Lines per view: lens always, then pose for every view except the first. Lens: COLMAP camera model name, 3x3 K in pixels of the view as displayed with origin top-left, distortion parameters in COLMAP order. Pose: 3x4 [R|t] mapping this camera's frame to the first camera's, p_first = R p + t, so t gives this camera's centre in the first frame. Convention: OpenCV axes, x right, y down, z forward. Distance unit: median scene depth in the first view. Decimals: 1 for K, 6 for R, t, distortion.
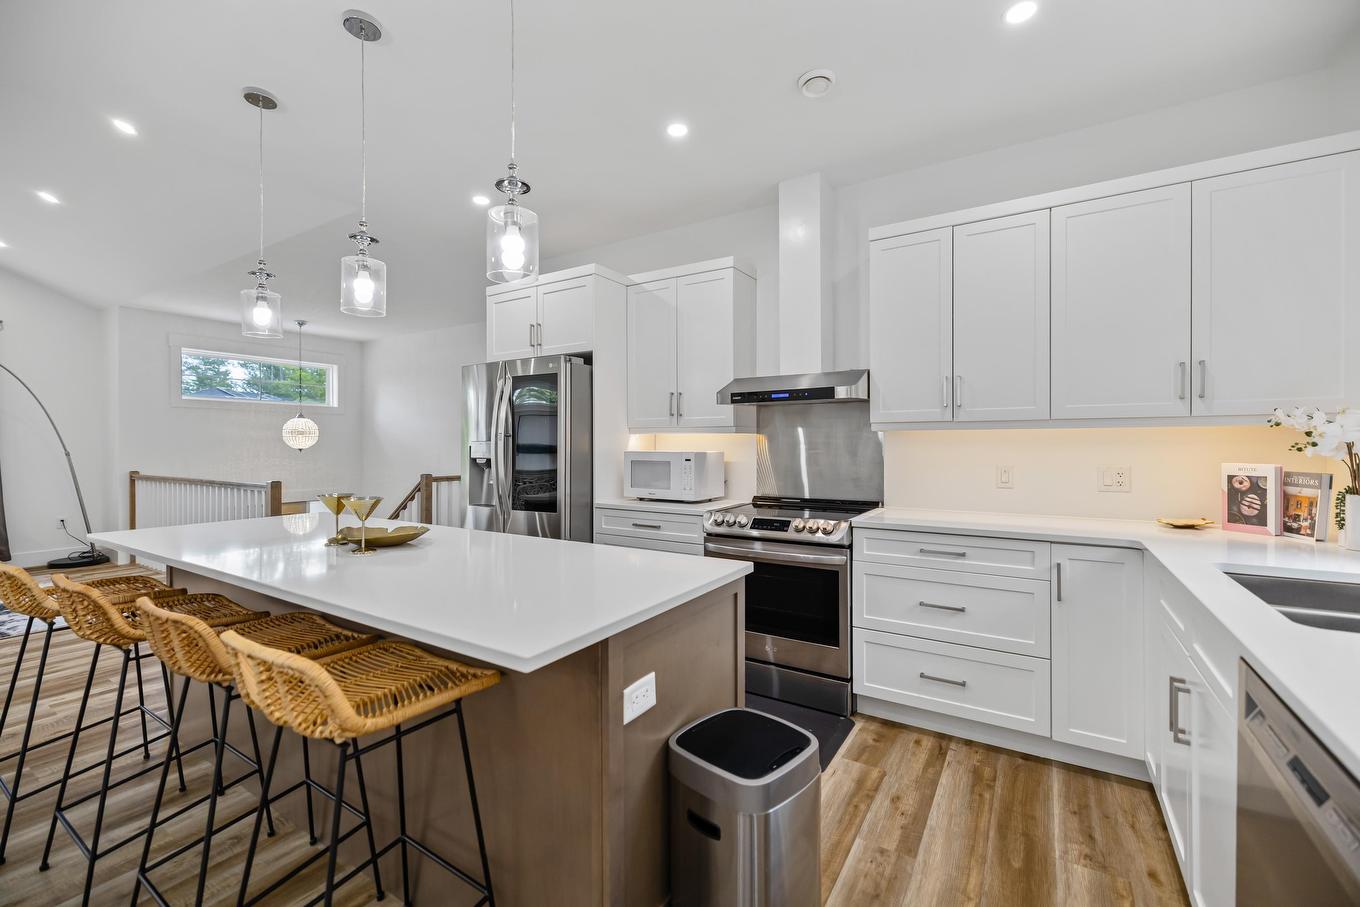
lens RADIAL K [[576.6, 0, 676.2], [0, 576.6, 444.7], [0, 0, 1]] dist [0.002247, -0.000167]
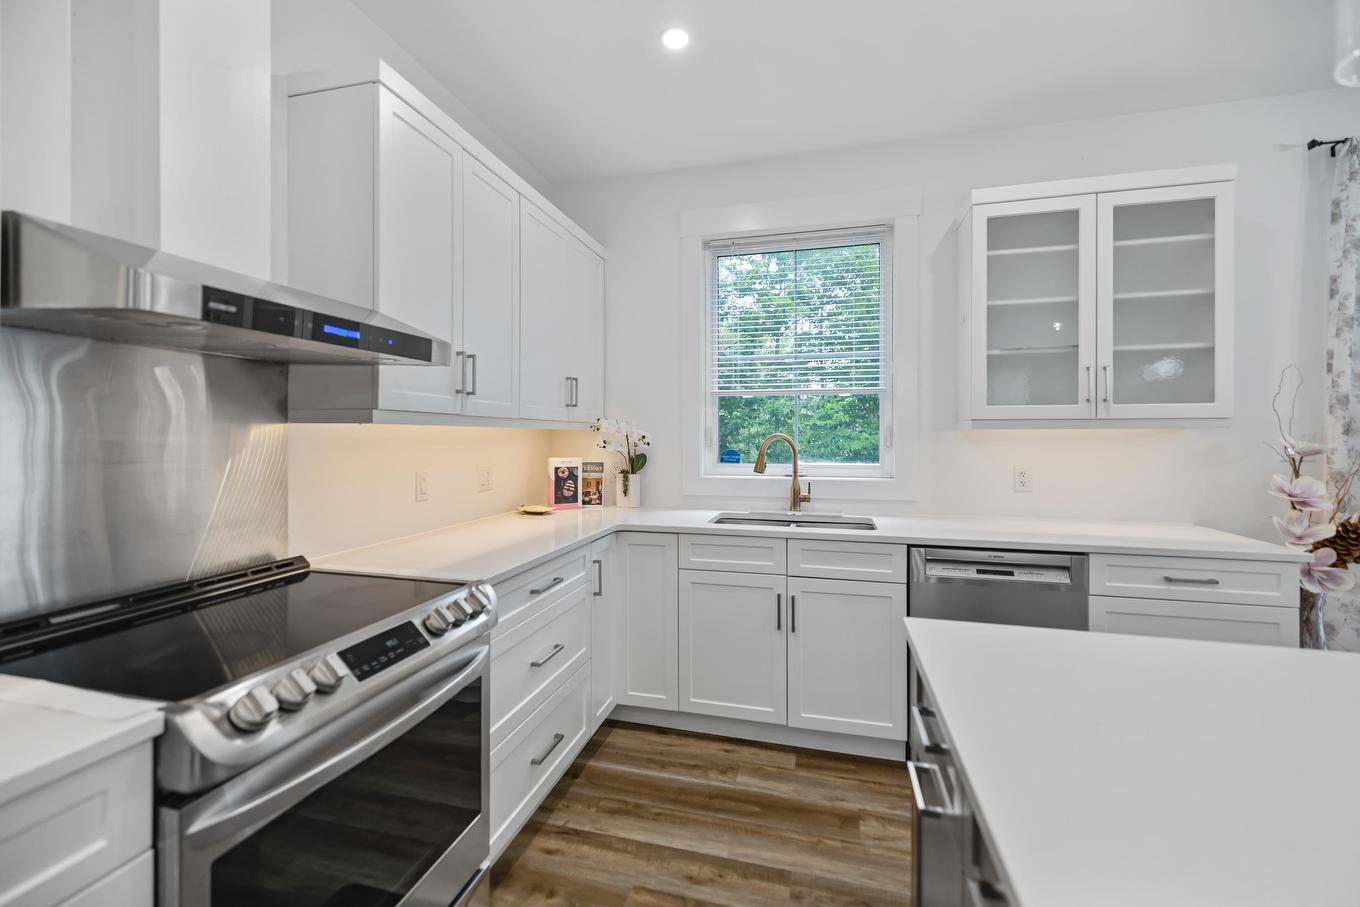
lens RADIAL K [[576.6, 0, 672.6], [0, 576.6, 437.7], [0, 0, 1]] dist [0.002247, -0.000167]
pose [[-0.299882, -0.000617, 0.953976, -0.370949], [-0.001804, 0.999998, 0.000079, -0.014958], [-0.953975, -0.001698, -0.299882, 1.201483]]
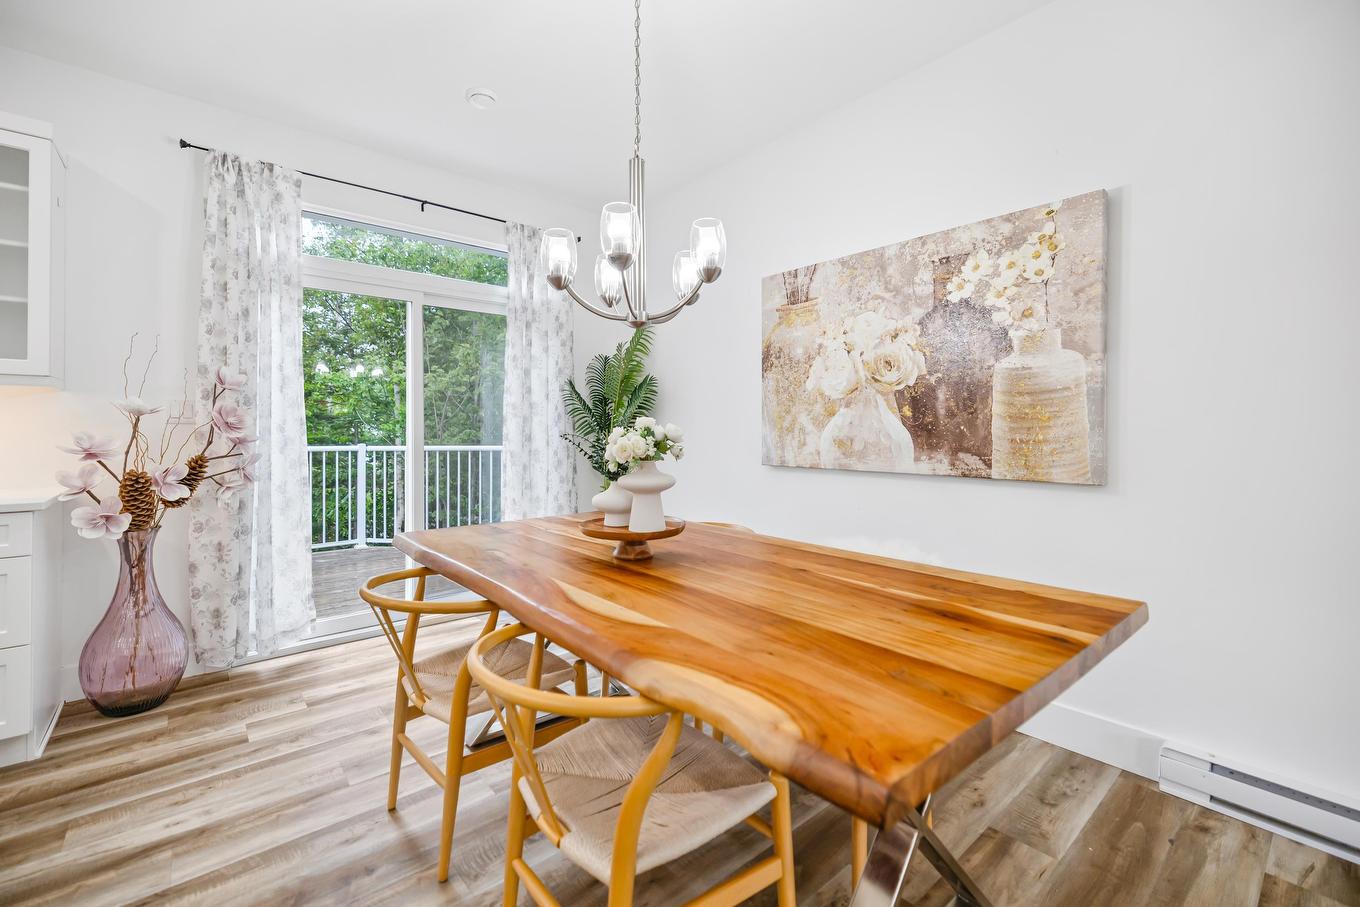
lens RADIAL K [[576.6, 0, 672.2], [0, 576.6, 428.9], [0, 0, 1]] dist [0.002247, -0.000167]
pose [[-0.953451, 0.005217, 0.301504, -1.057126], [0.001992, 0.999937, -0.011003, 0.056046], [-0.301543, -0.009890, -0.953401, 0.590460]]
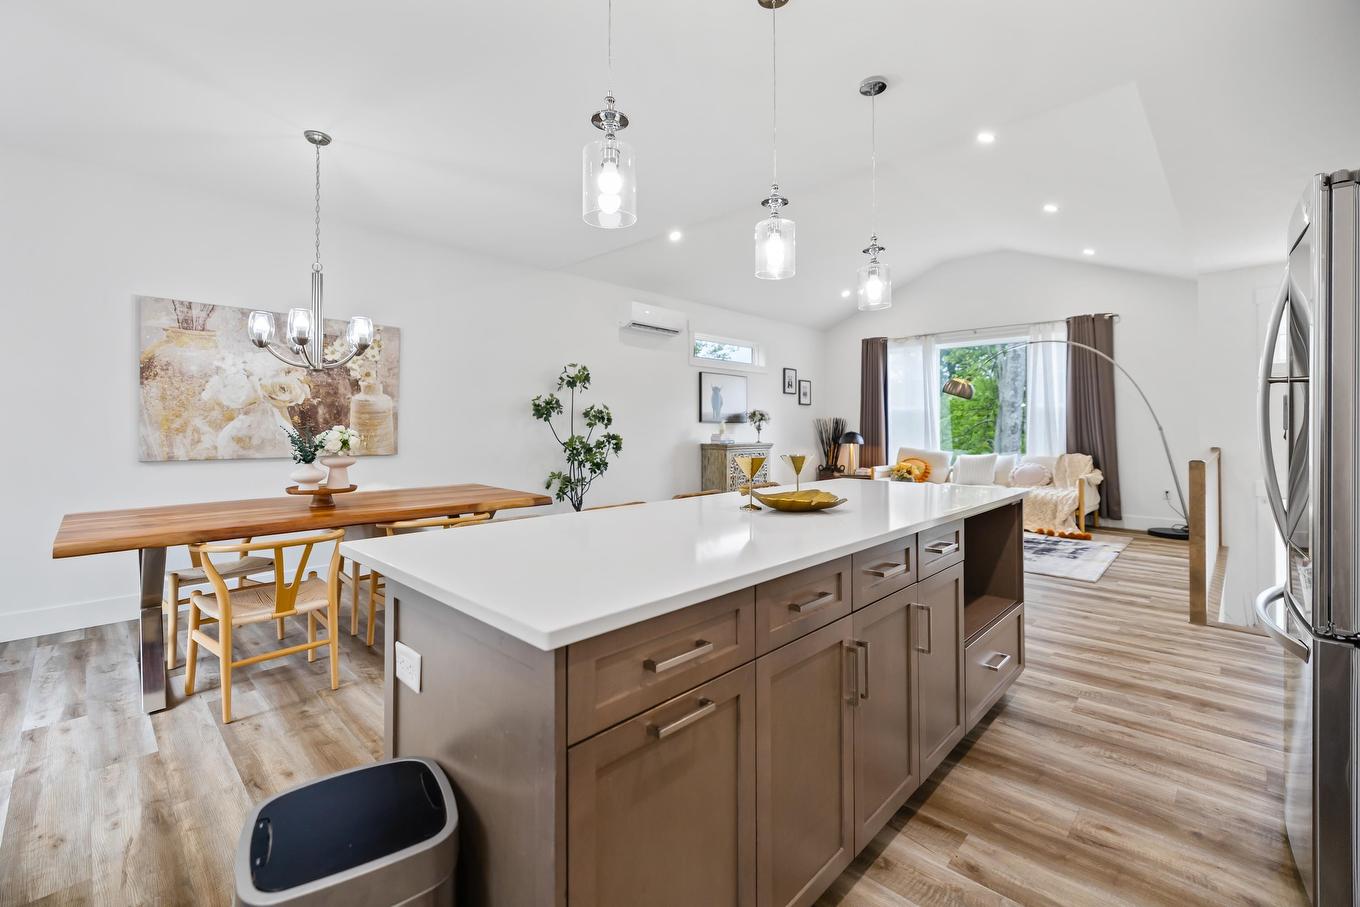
lens RADIAL K [[576.6, 0, 676.3], [0, 576.6, 428.0], [0, 0, 1]] dist [0.002247, -0.000167]
pose [[-0.204527, 0.003787, -0.978854, 0.449436], [0.003664, 0.999988, 0.003103, 0.036105], [0.978854, -0.002952, -0.204539, 0.961264]]
